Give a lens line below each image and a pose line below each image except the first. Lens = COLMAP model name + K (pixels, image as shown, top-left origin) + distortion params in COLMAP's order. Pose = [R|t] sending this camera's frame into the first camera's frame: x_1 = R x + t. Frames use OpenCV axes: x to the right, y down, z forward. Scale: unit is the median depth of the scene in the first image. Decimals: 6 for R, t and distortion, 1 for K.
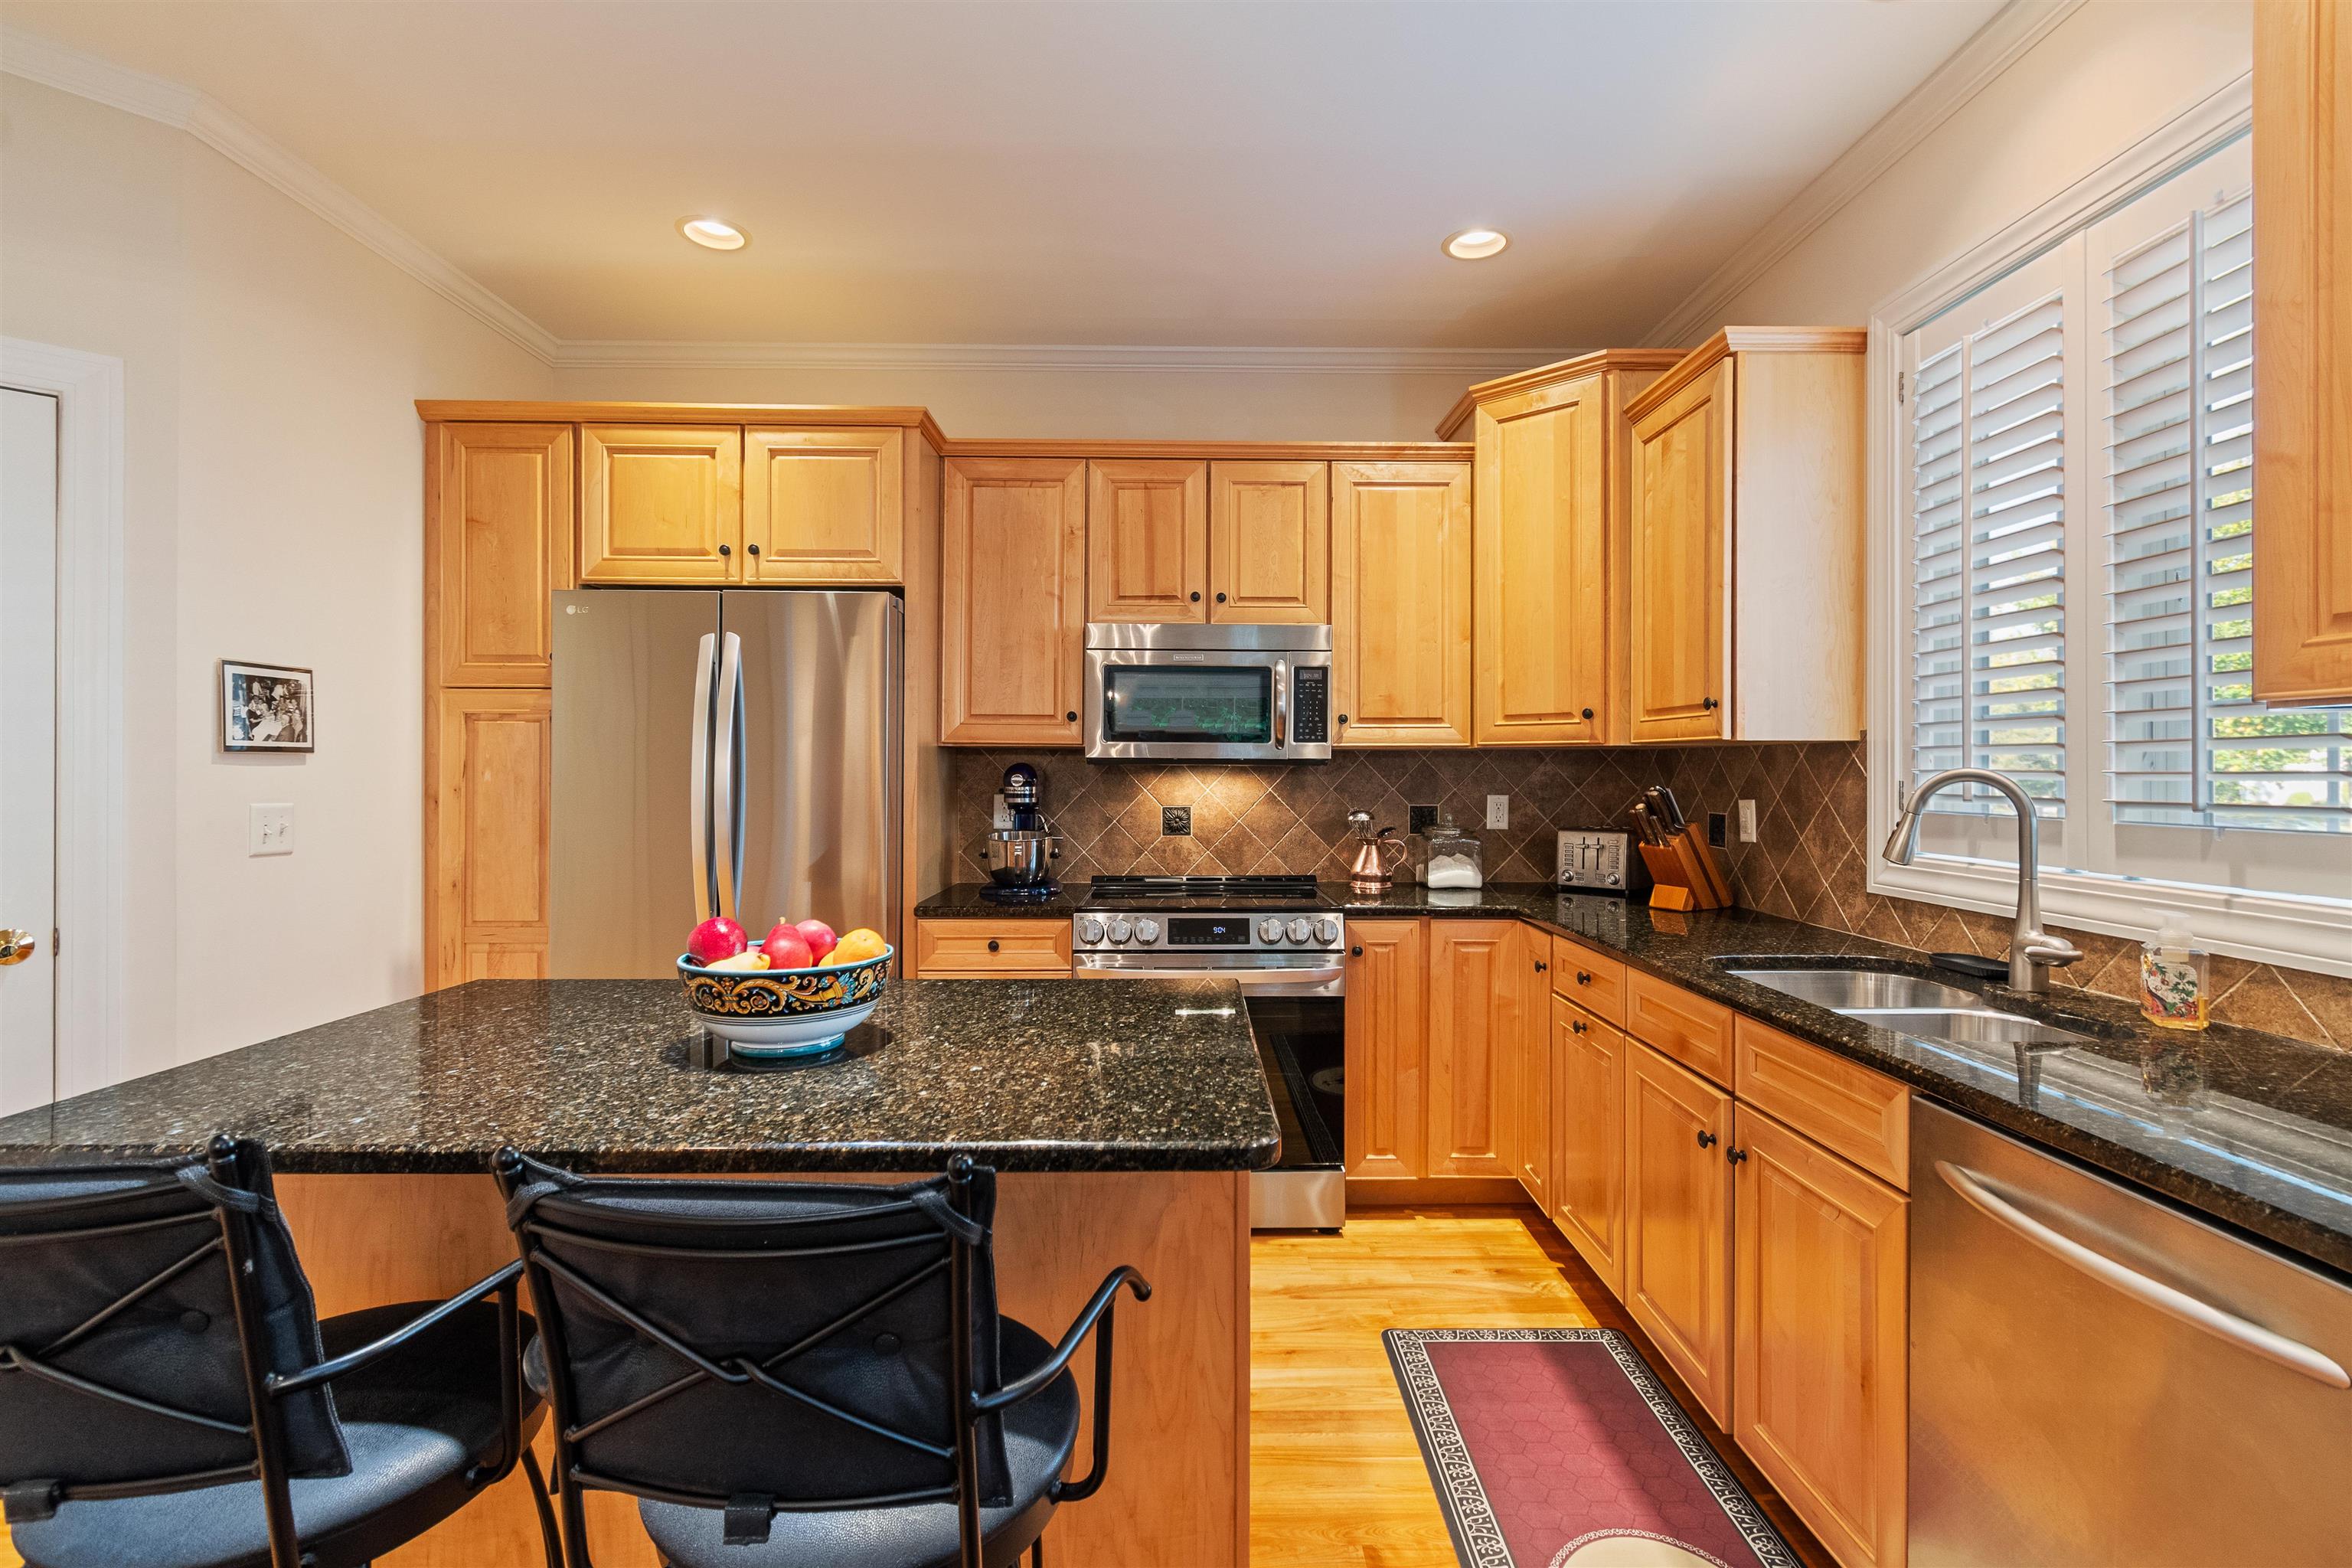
lens RADIAL K [[1087.4, 0, 1197.0], [0, 1087.4, 769.9], [0, 0, 1]] dist [0.006149, -0.001633]
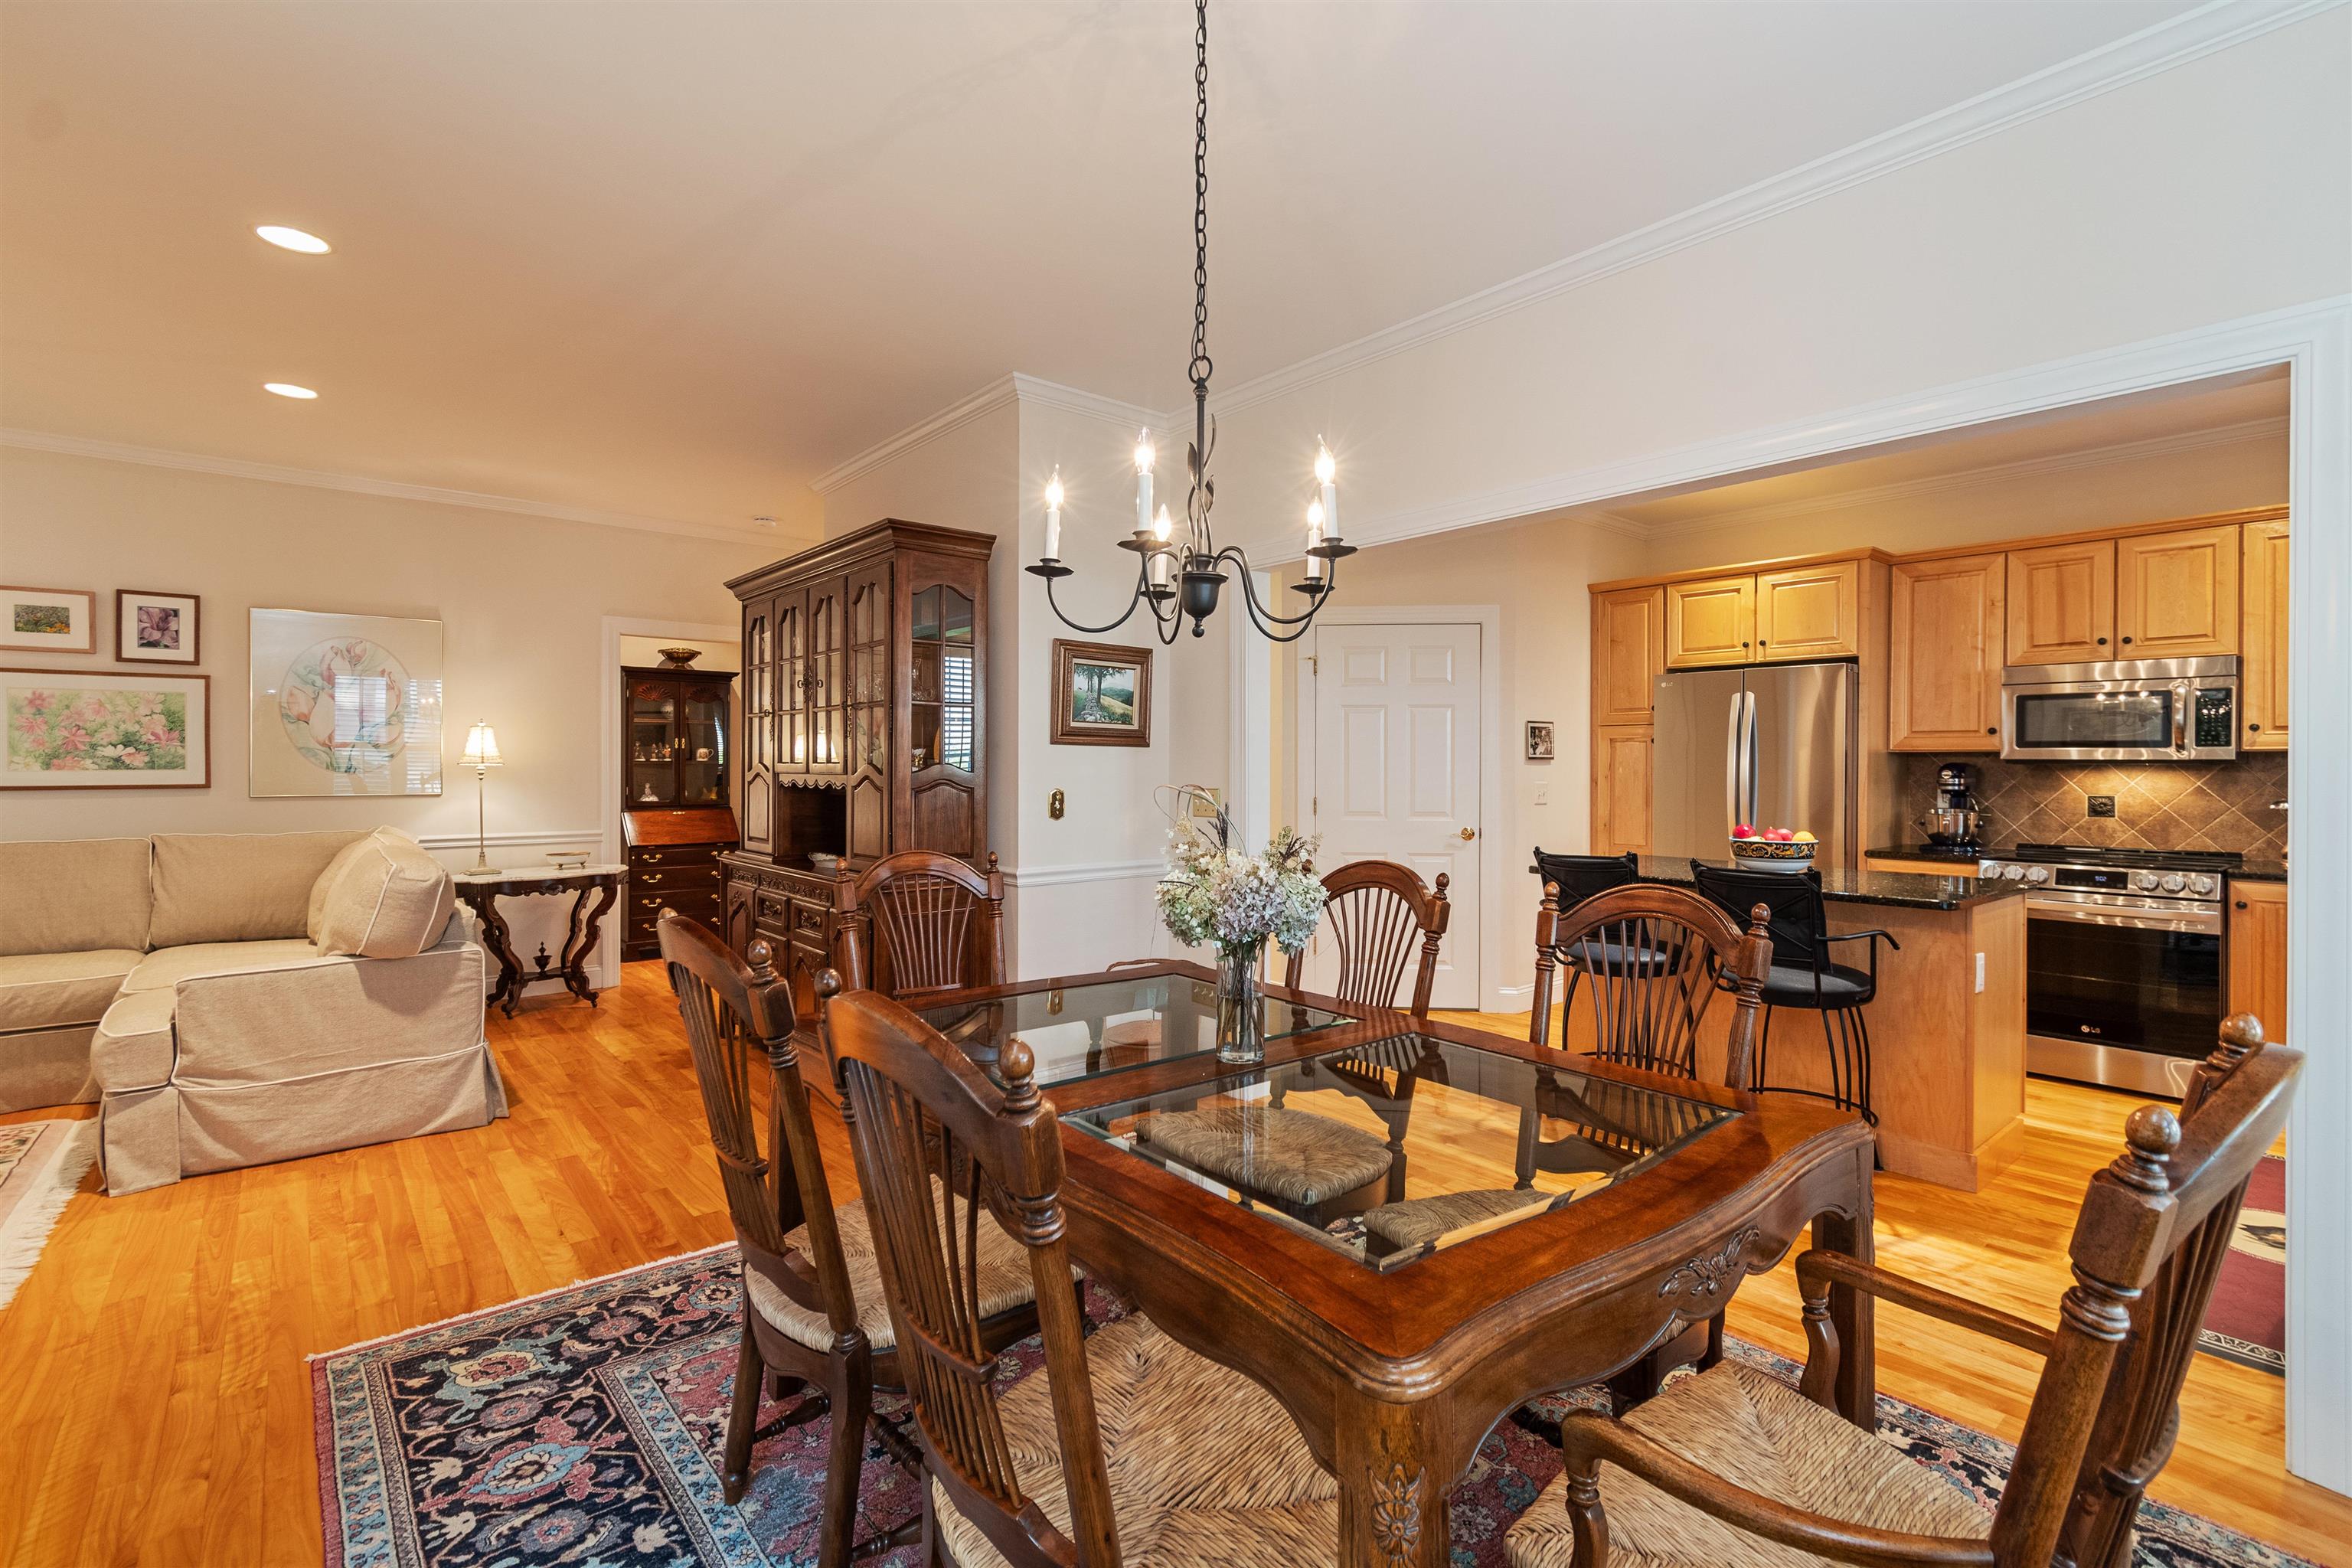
lens RADIAL K [[1068.1, 0, 1182.4], [0, 1068.1, 764.0], [0, 0, 1]] dist [0.000853, 0.000049]
pose [[0.628162, -0.001494, -0.778081, 0.350116], [-0.000711, 0.999997, -0.002494, -0.000386], [0.778082, 0.002120, 0.628159, -0.821663]]
